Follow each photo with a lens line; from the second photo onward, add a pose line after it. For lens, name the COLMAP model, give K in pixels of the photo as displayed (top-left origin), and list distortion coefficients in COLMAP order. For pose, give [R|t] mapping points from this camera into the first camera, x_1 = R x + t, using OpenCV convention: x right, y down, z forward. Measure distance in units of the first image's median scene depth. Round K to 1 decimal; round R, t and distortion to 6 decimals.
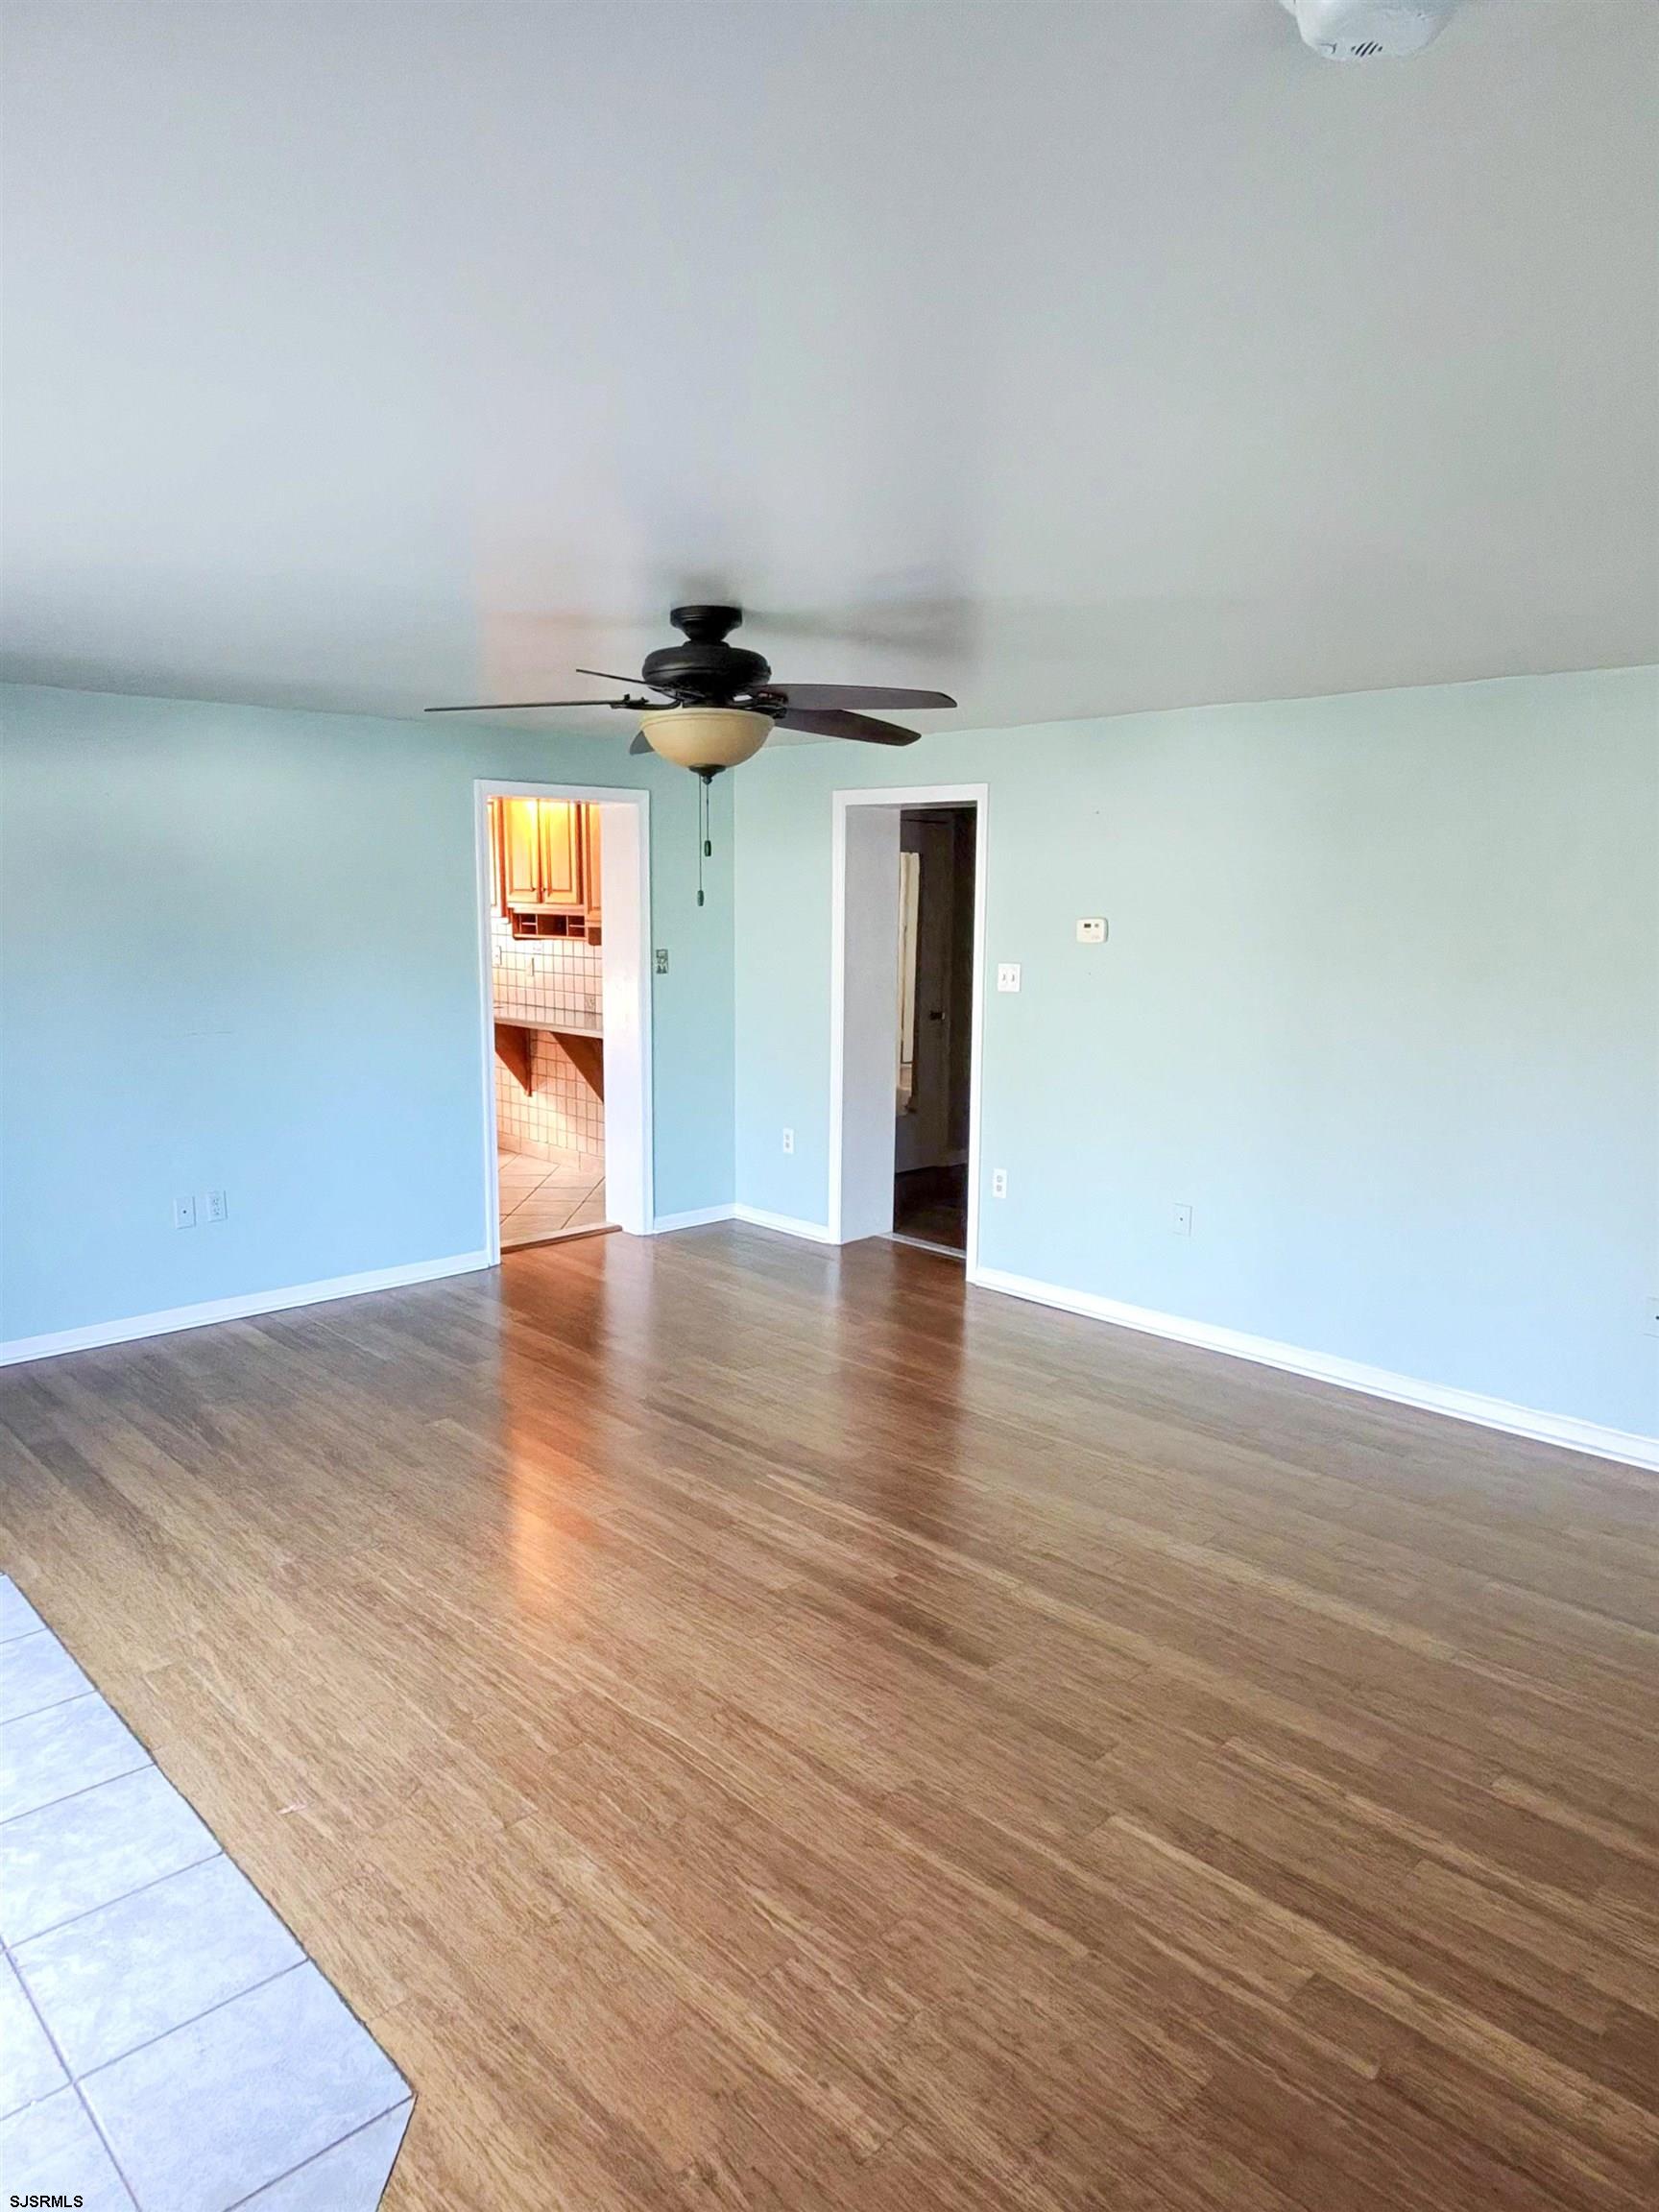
lens RADIAL K [[1412.0, 0, 833.9], [0, 1412.0, 1057.9], [0, 0, 1]] dist [-0.001822, -0.002075]
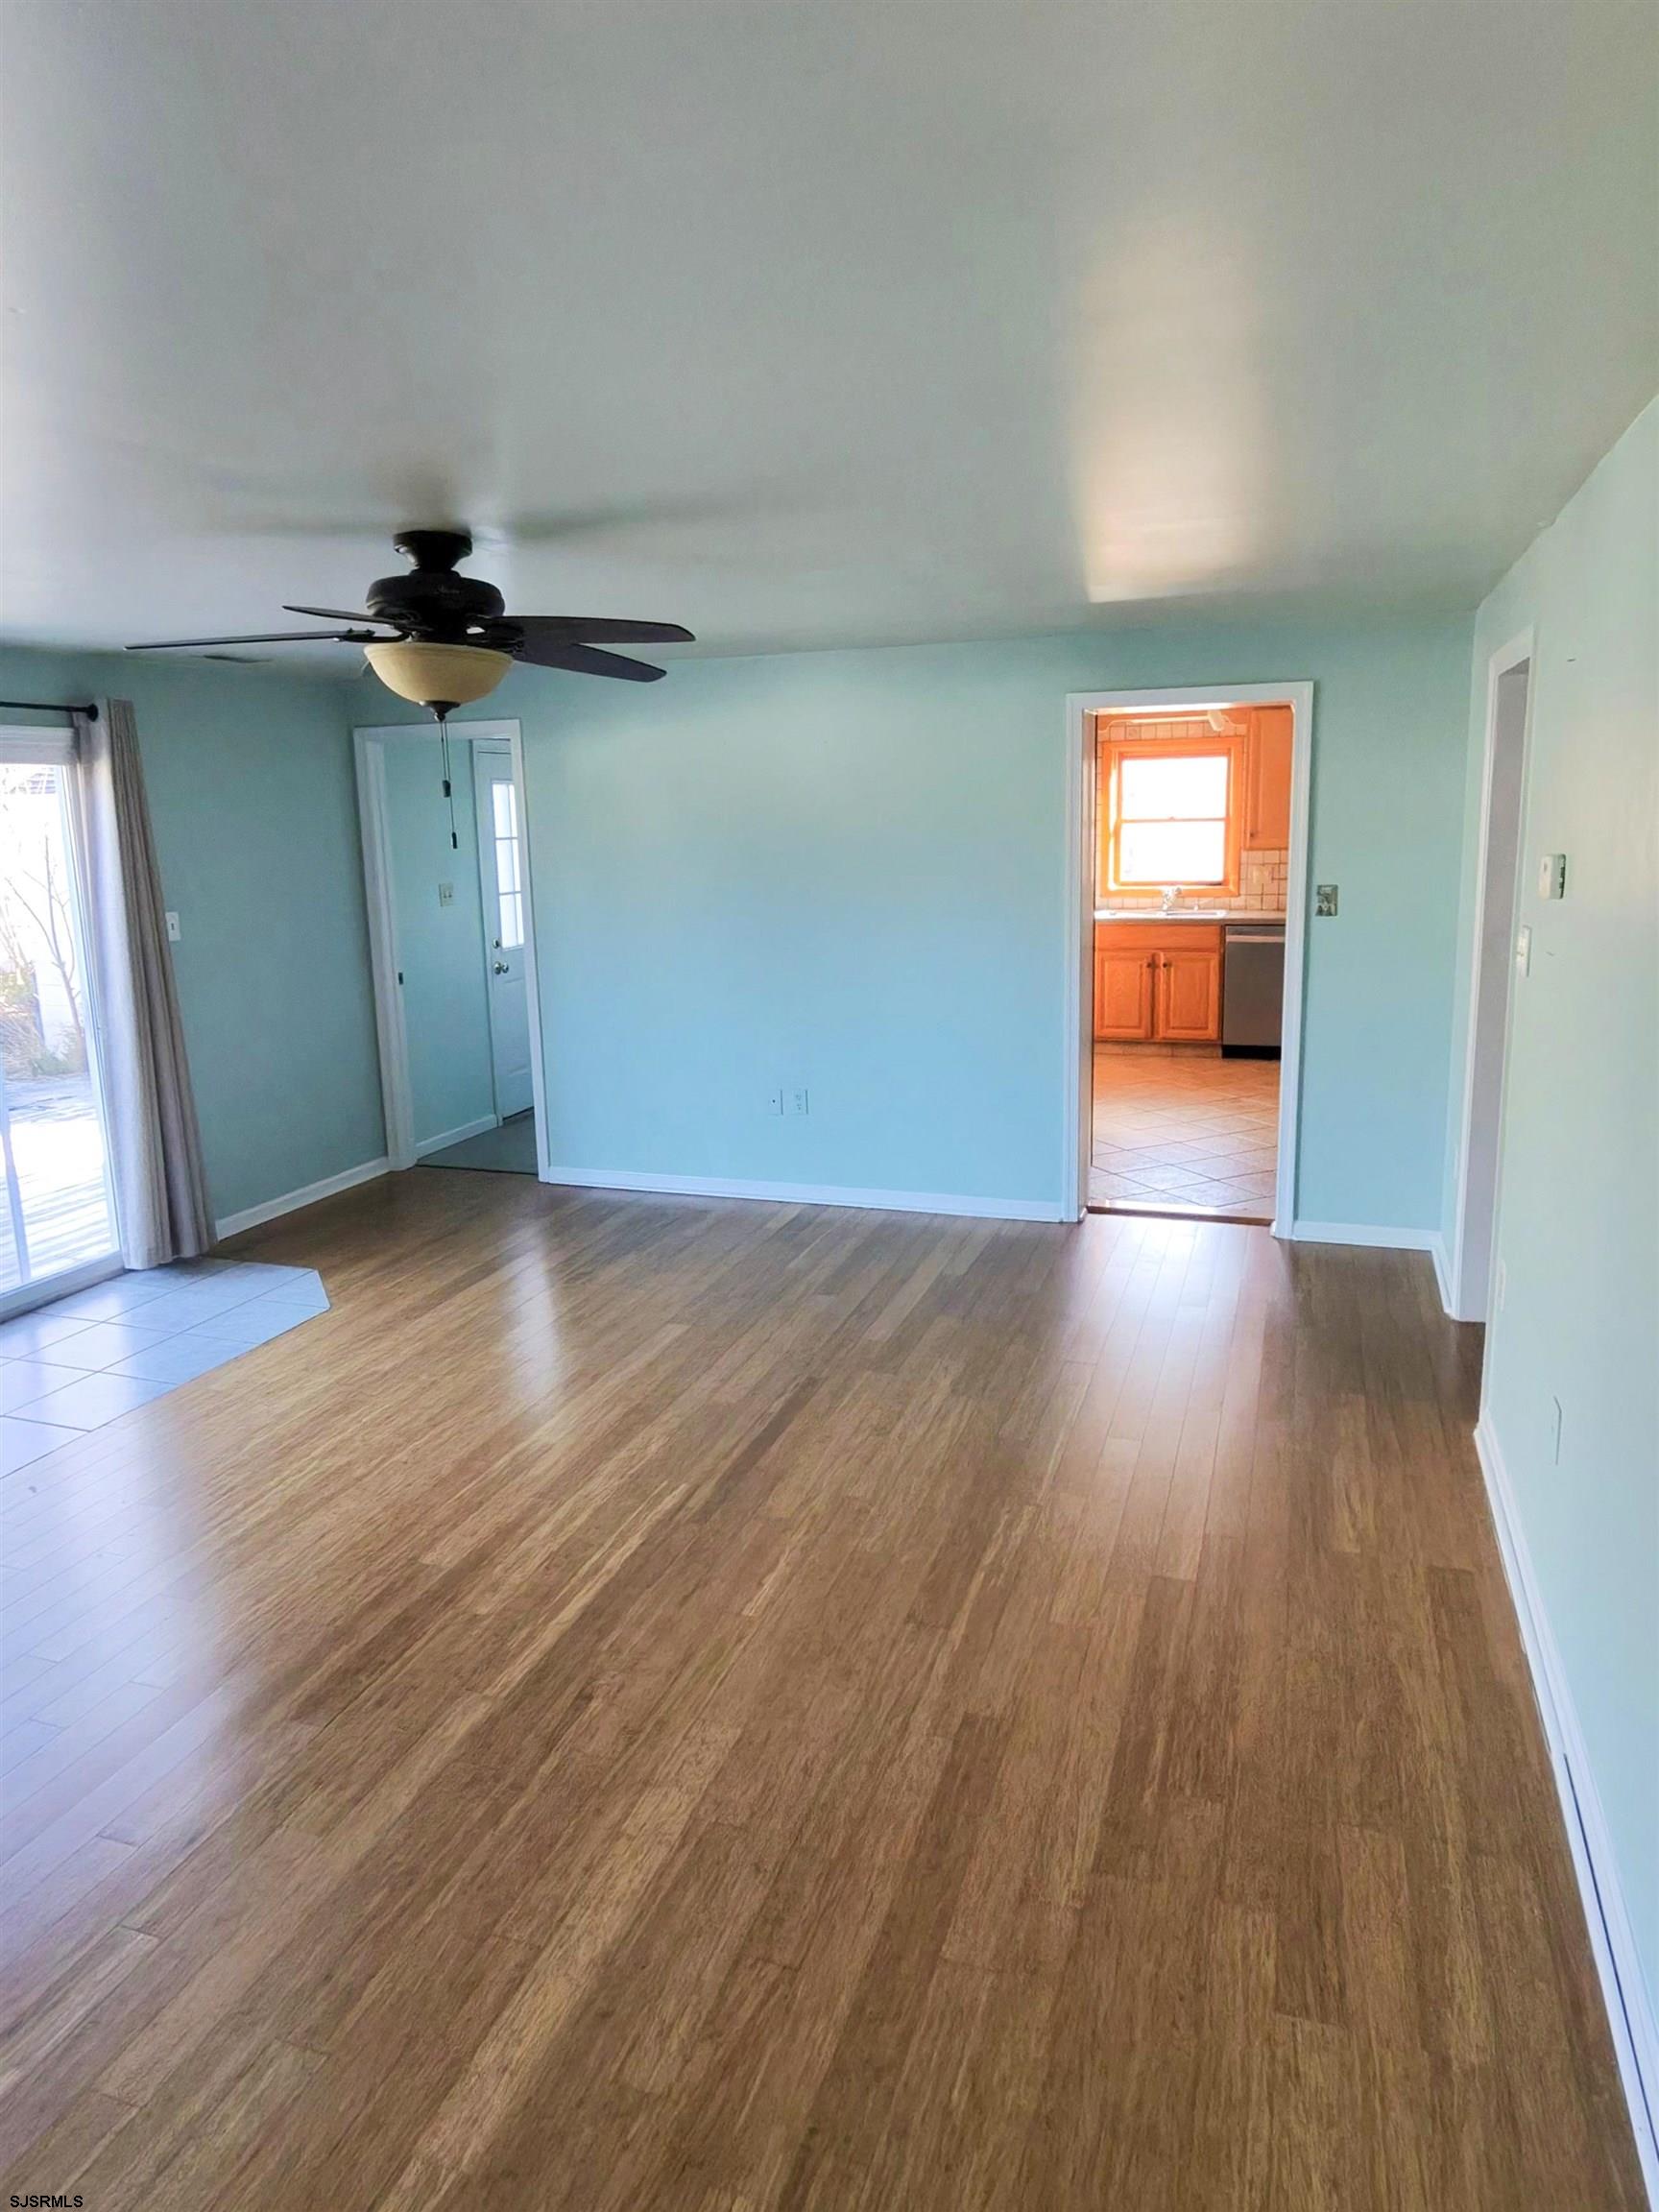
lens RADIAL K [[1410.4, 0, 825.7], [0, 1410.4, 982.6], [0, 0, 1]] dist [0.000838, -0.000535]
pose [[0.448539, 0.092759, -0.888937, 0.847836], [-0.081860, 0.994683, 0.062489, -0.091712], [0.890007, 0.044740, 0.453747, 0.744742]]
